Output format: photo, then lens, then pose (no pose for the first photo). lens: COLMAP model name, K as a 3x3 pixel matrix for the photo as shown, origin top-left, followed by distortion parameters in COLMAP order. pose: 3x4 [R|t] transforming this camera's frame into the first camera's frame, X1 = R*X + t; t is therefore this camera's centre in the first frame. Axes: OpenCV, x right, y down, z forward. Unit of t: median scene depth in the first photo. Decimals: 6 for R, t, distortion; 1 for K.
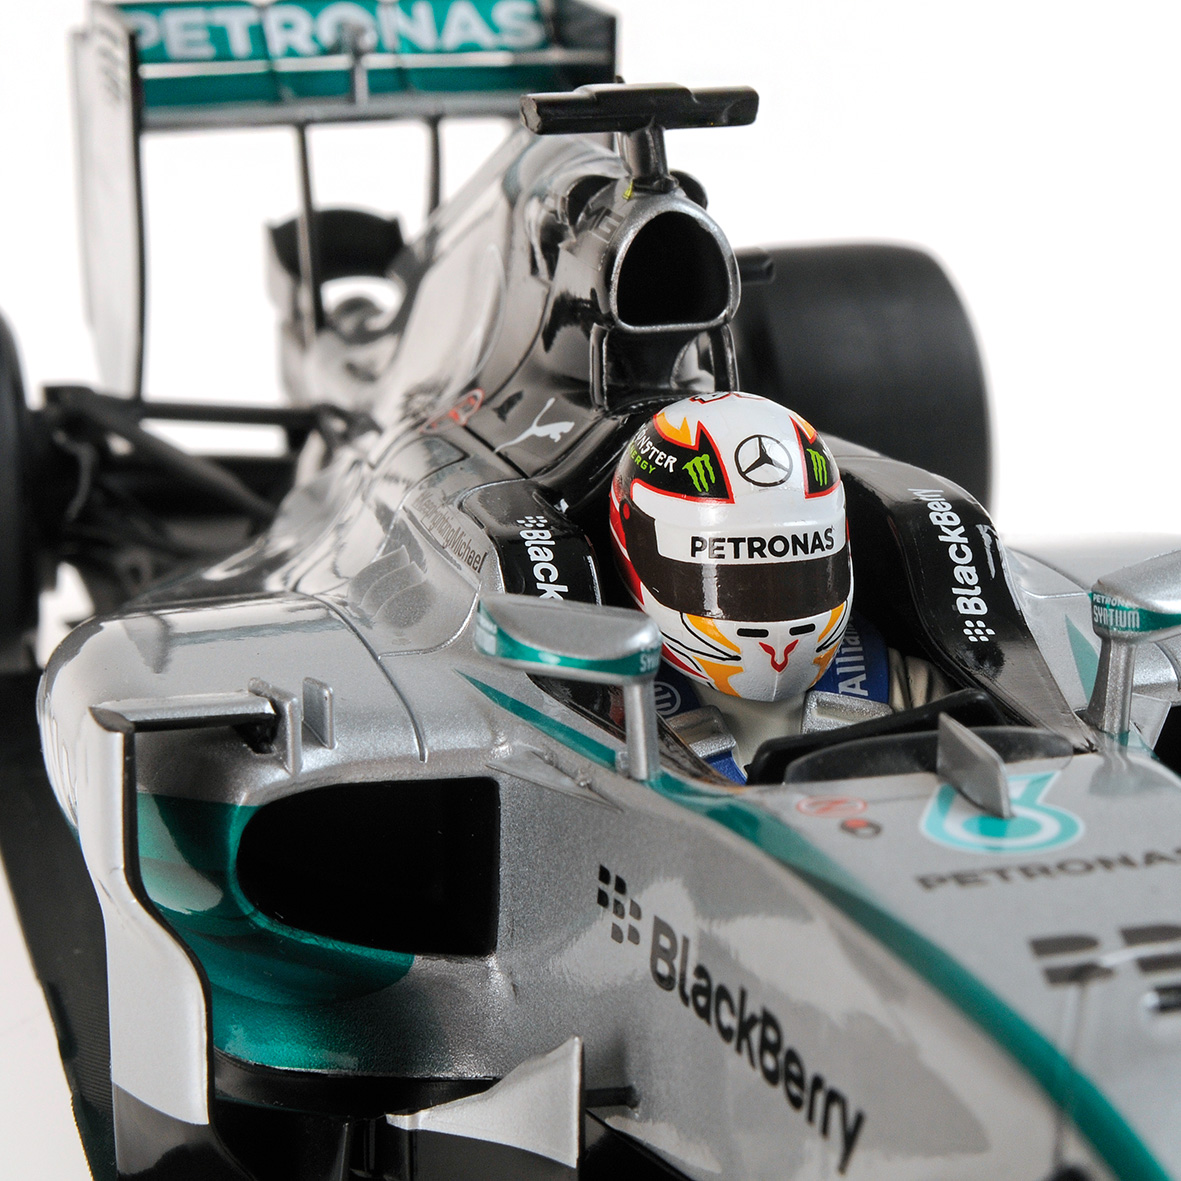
lens RADIAL K [[3758.1, 0, 590.5], [0, 3758.1, 590.5], [0, 0, 1]] dist [0.169808, -0.780287]
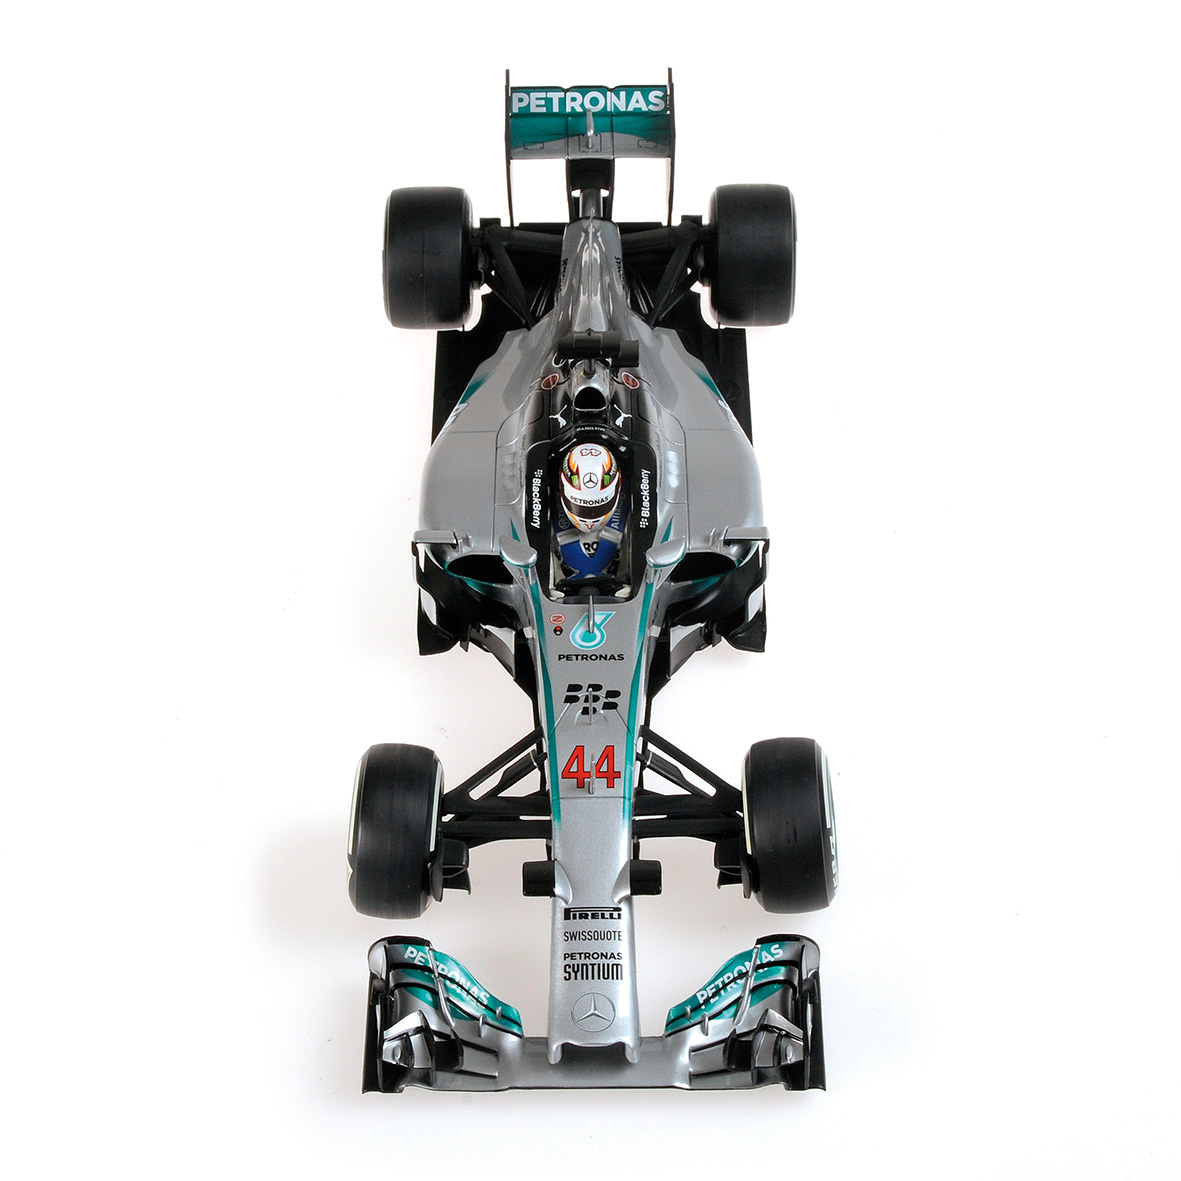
lens RADIAL K [[3758.1, 0, 590.5], [0, 3758.1, 590.5], [0, 0, 1]] dist [0.169808, -0.780287]
pose [[0.963552, 0.187223, -0.191087, 0.812115], [-0.058259, 0.844003, 0.533166, -2.016868], [0.261099, -0.502601, 0.824148, -2.277327]]
